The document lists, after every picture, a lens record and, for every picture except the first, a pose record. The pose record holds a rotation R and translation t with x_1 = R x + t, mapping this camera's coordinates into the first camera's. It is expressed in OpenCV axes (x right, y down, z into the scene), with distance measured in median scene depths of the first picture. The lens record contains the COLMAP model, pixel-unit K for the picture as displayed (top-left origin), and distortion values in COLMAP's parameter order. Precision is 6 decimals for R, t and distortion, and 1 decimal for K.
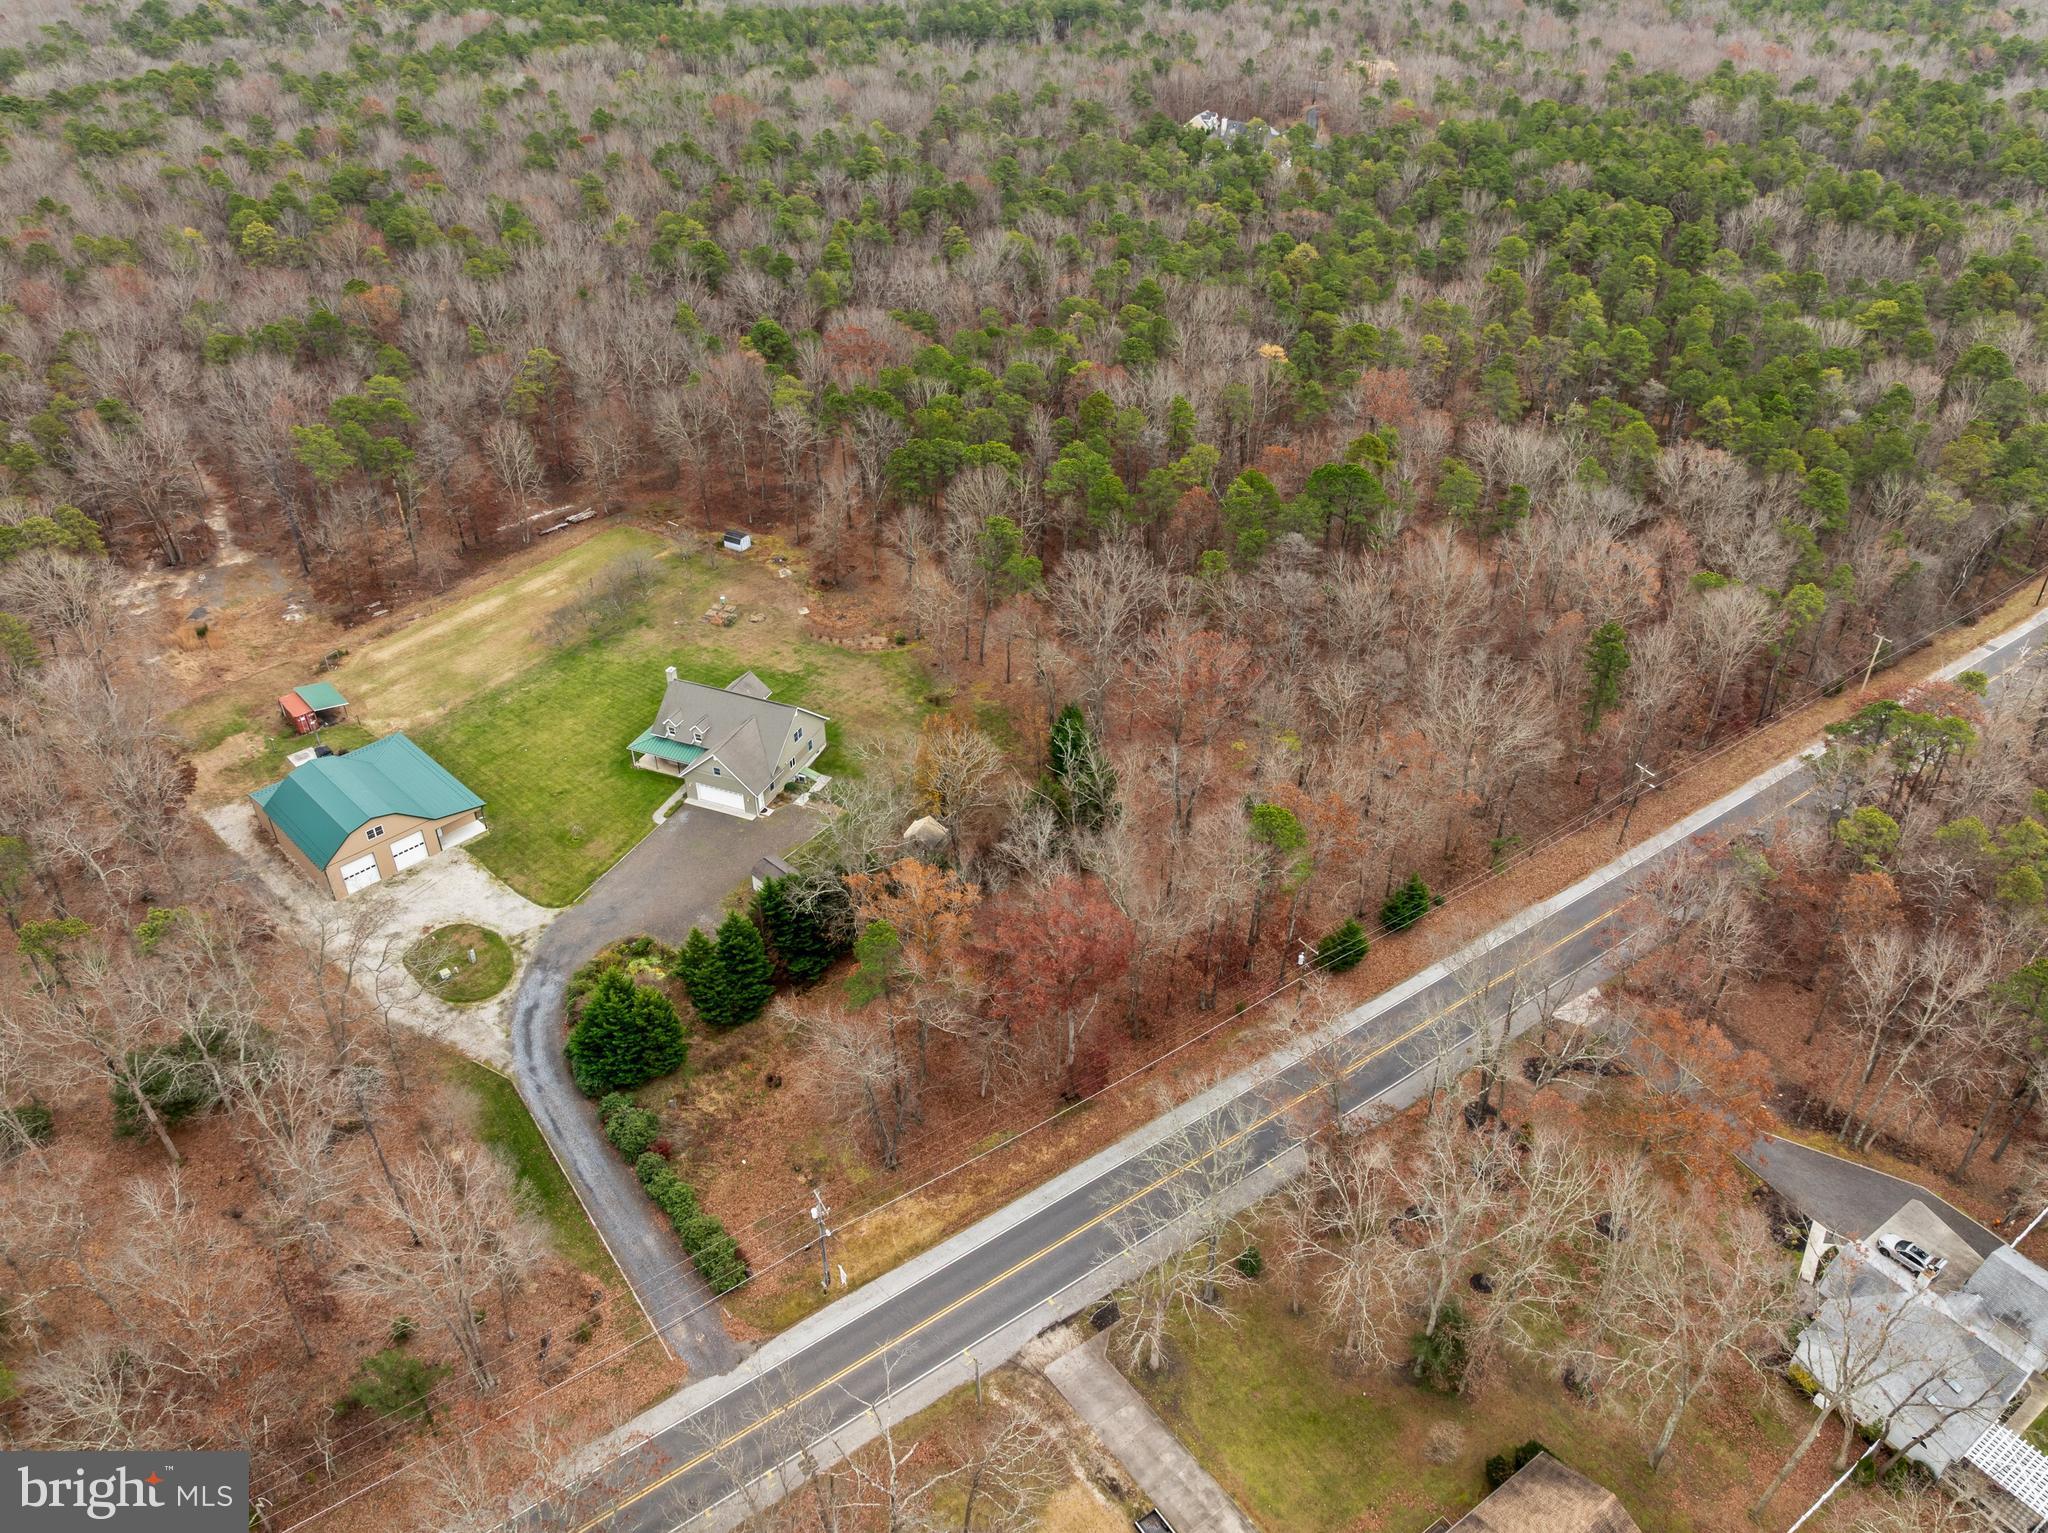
lens RADIAL K [[1437.8, 0, 1024.0], [0, 1437.8, 766.5], [0, 0, 1]] dist [-0.021312, -0.004097]
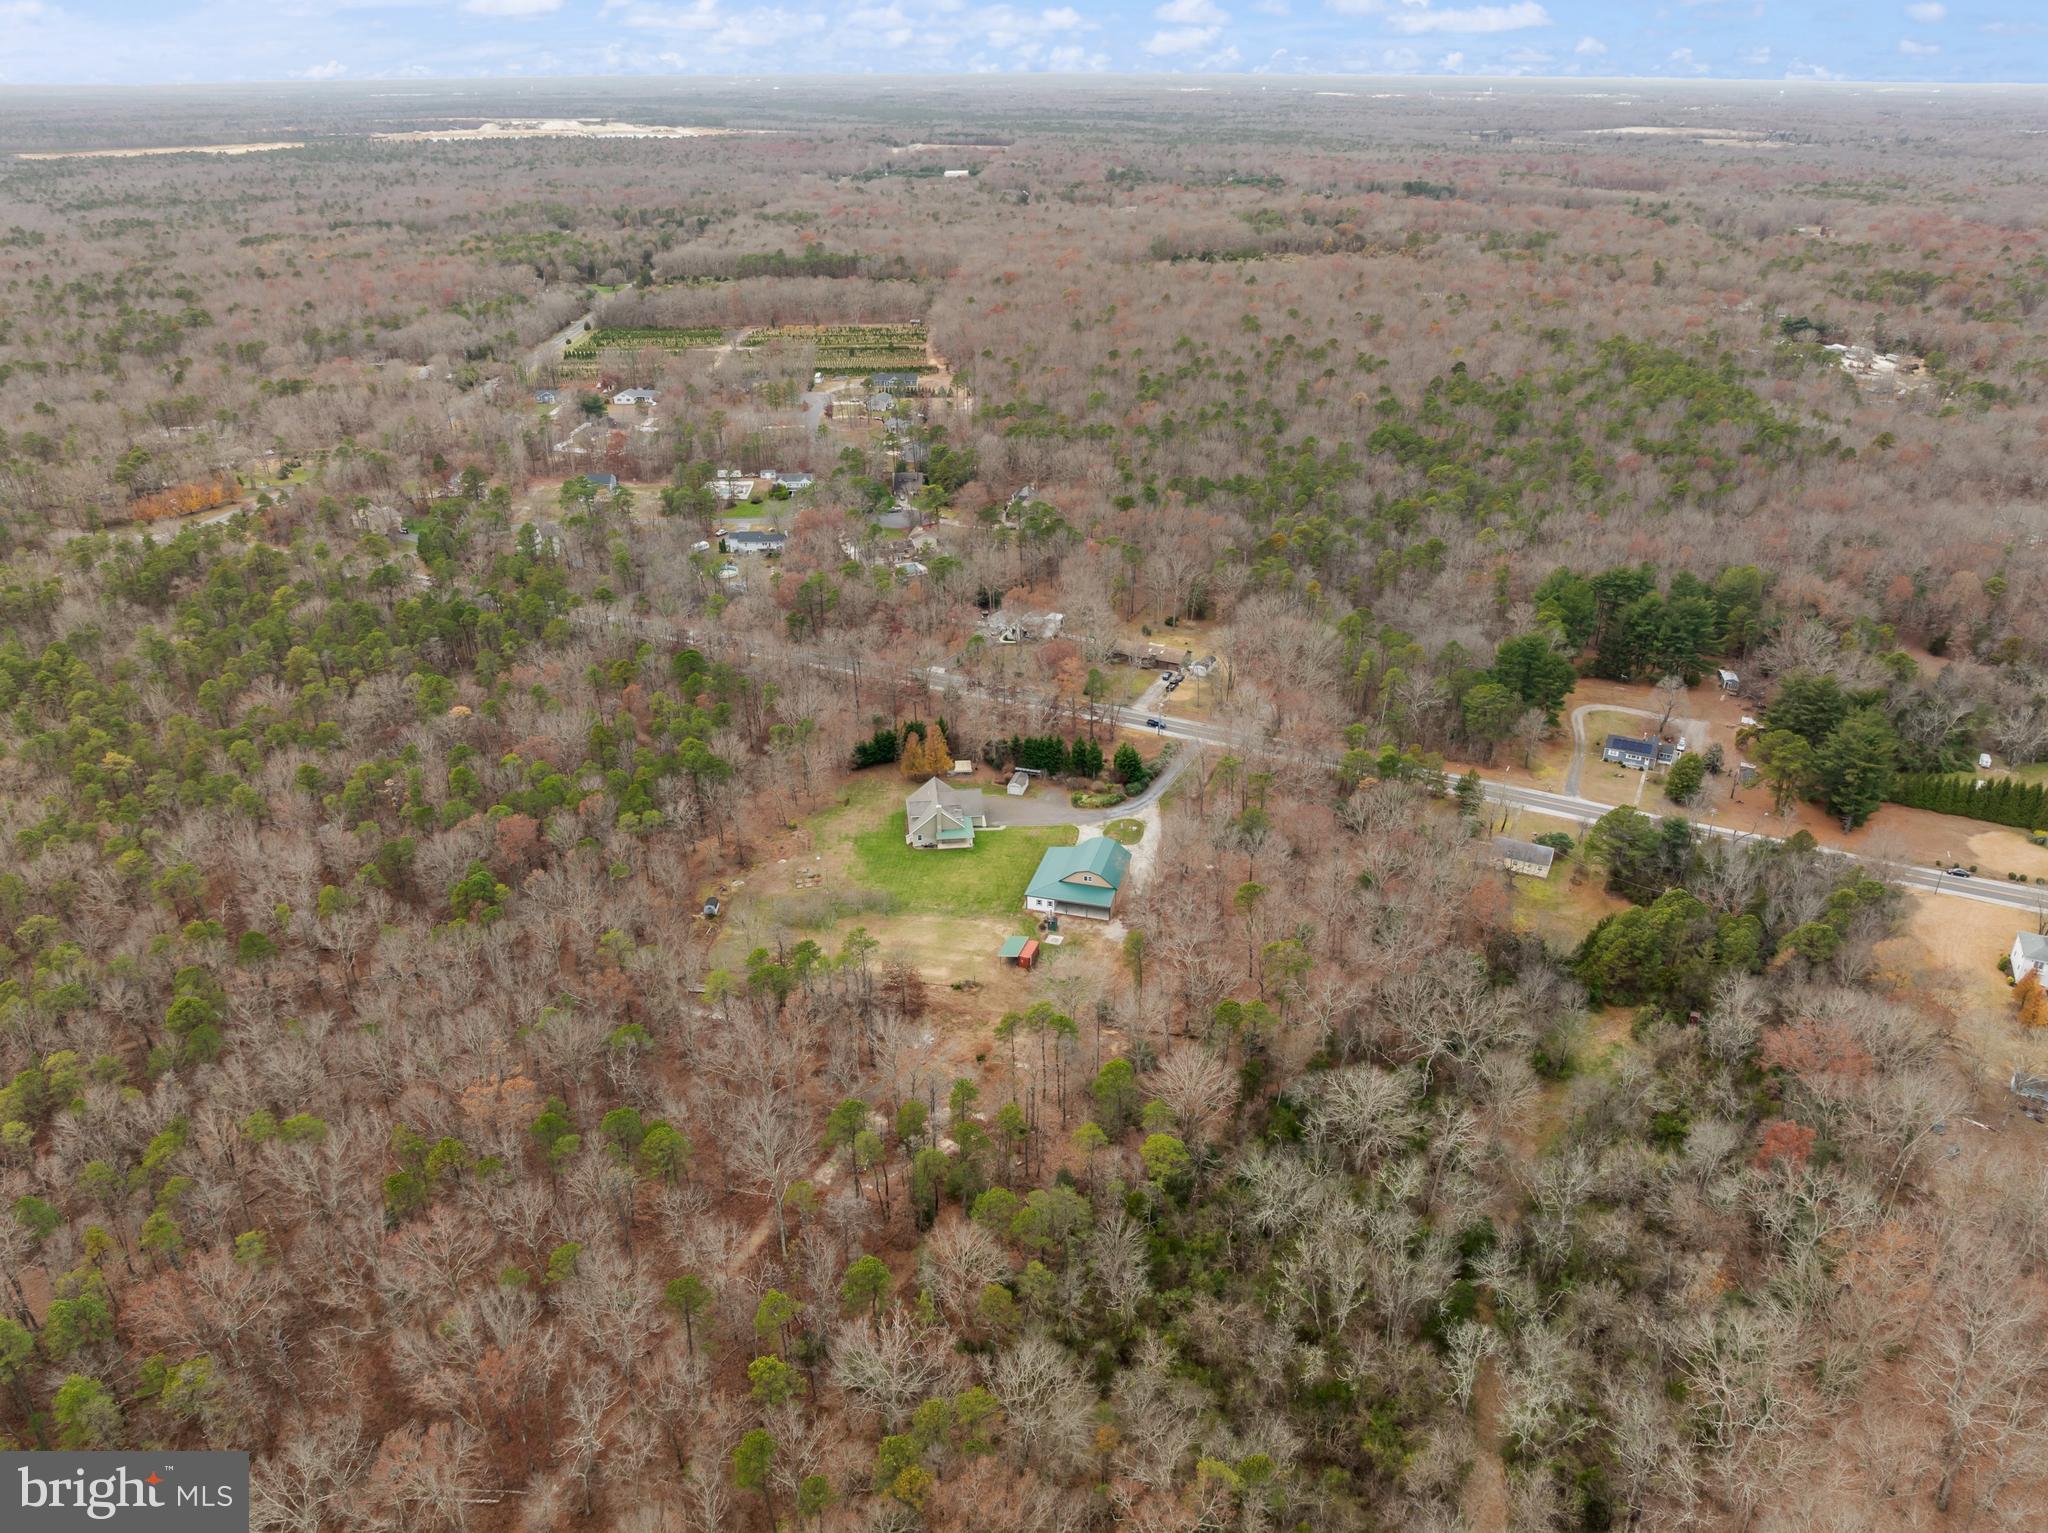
lens RADIAL K [[1437.8, 0, 1024.0], [0, 1437.8, 766.5], [0, 0, 1]] dist [-0.021312, -0.004097]
pose [[-0.485026, -0.392175, 0.781632, -2.003086], [0.486895, 0.621349, 0.613888, -1.374523], [-0.726418, 0.678324, -0.110422, 1.251075]]
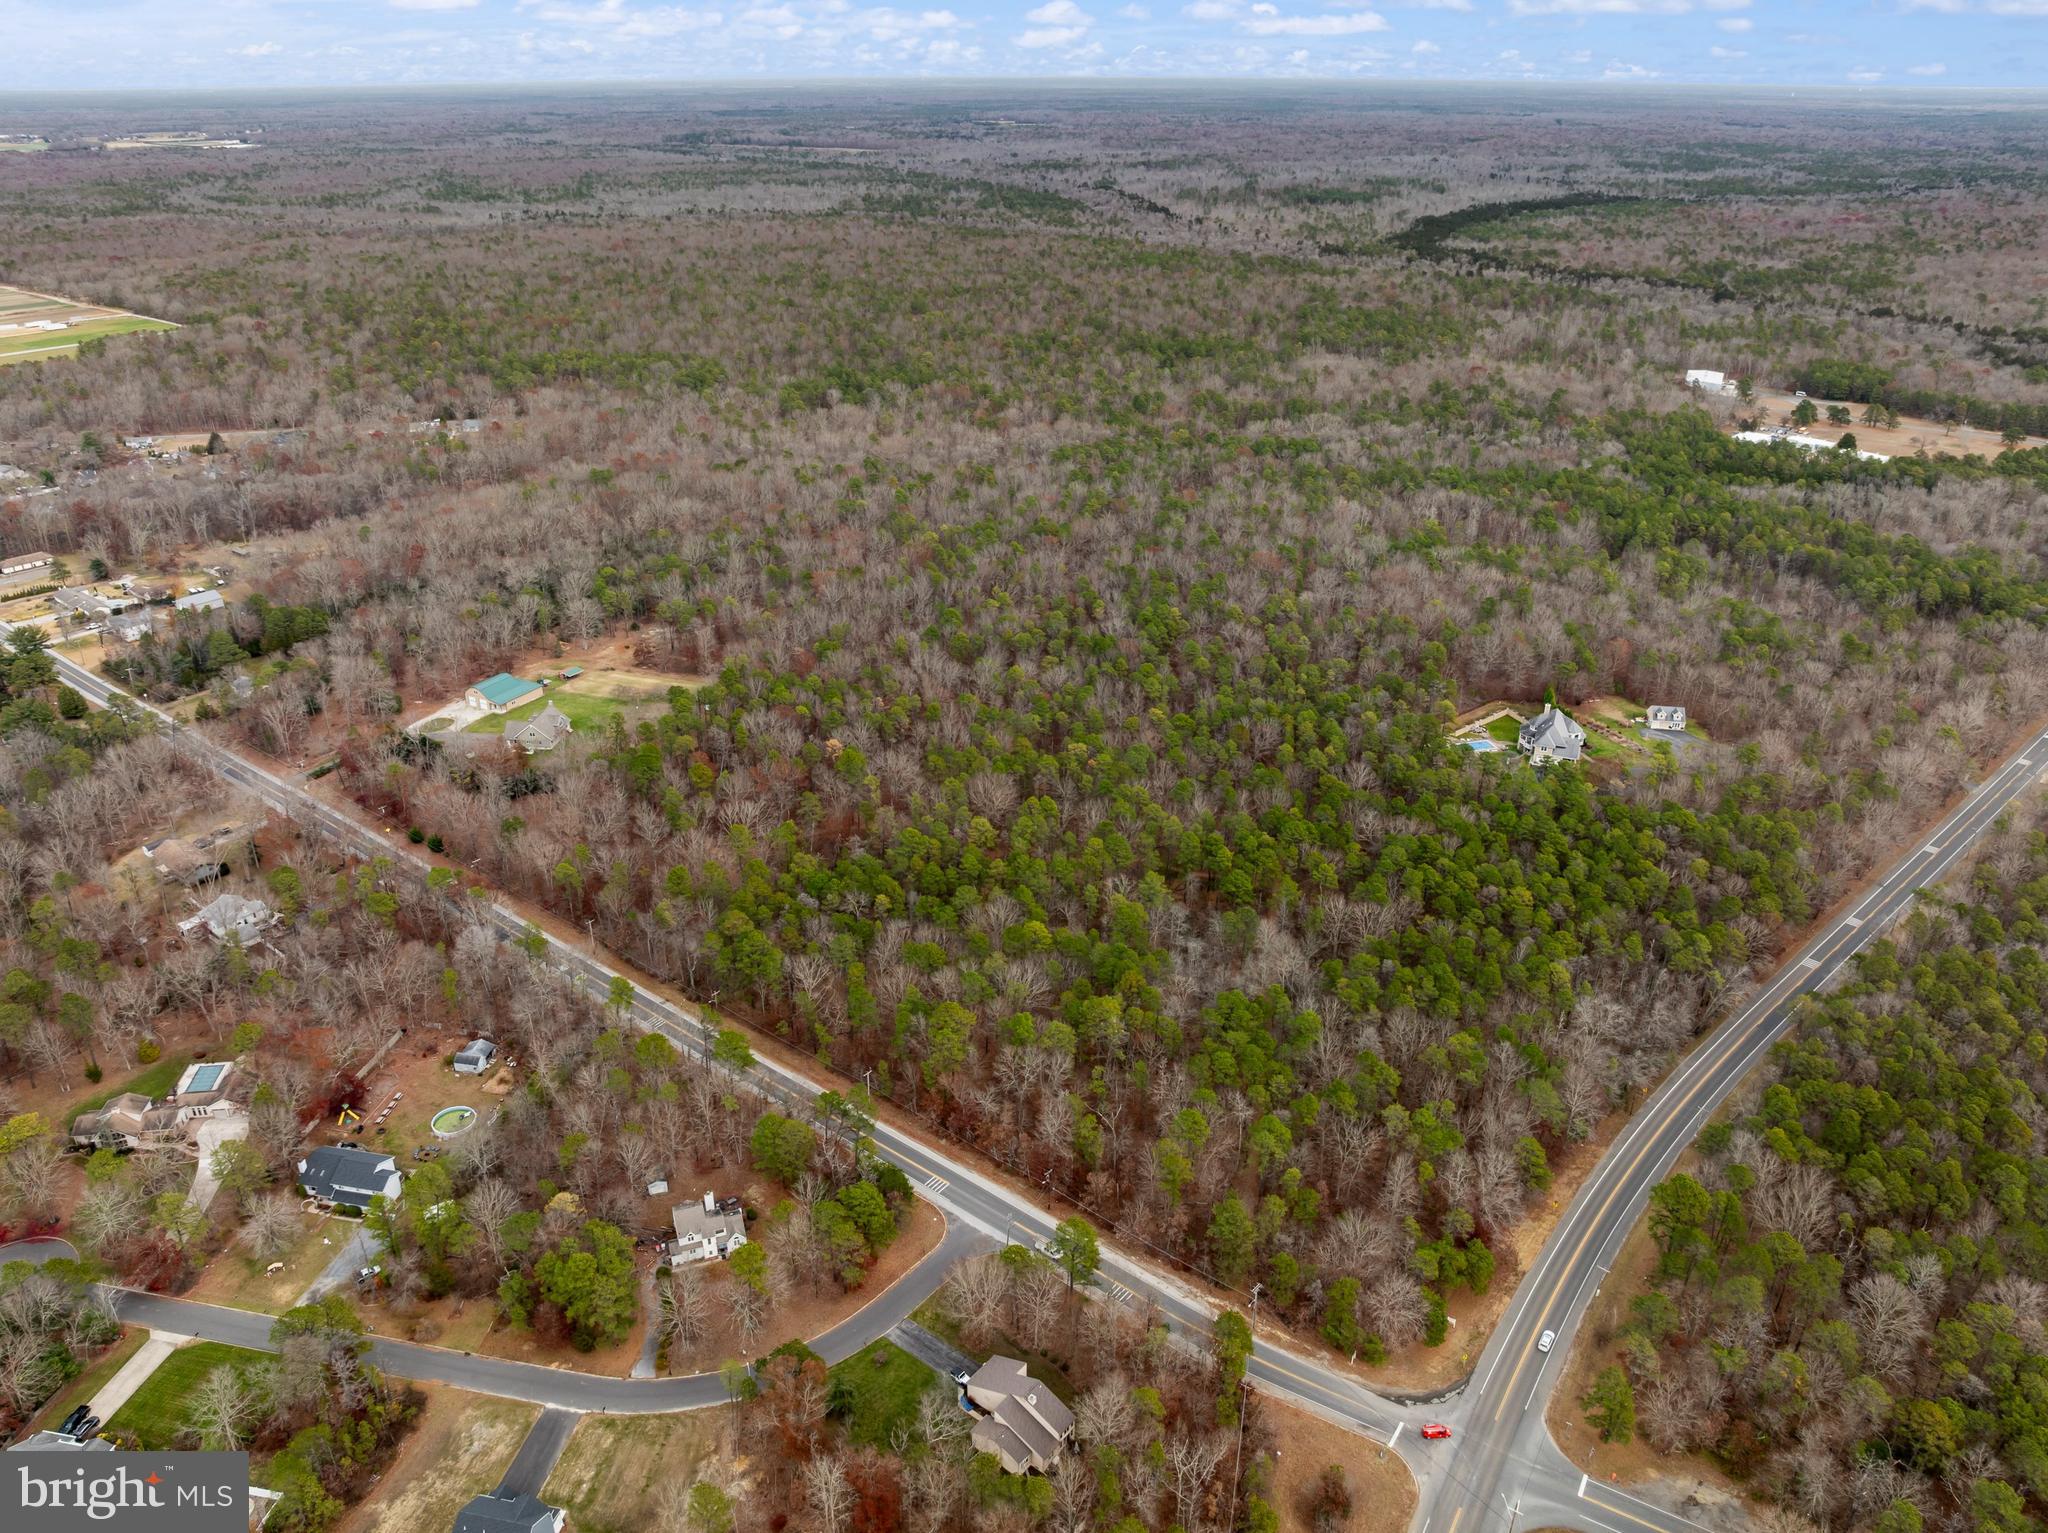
lens RADIAL K [[1437.8, 0, 1024.0], [0, 1437.8, 766.5], [0, 0, 1]] dist [-0.021312, -0.004097]
pose [[0.268250, 0.427982, -0.863061, 3.055147], [-0.549952, 0.803597, 0.227562, -1.363443], [0.790945, 0.413599, 0.450934, 0.560406]]
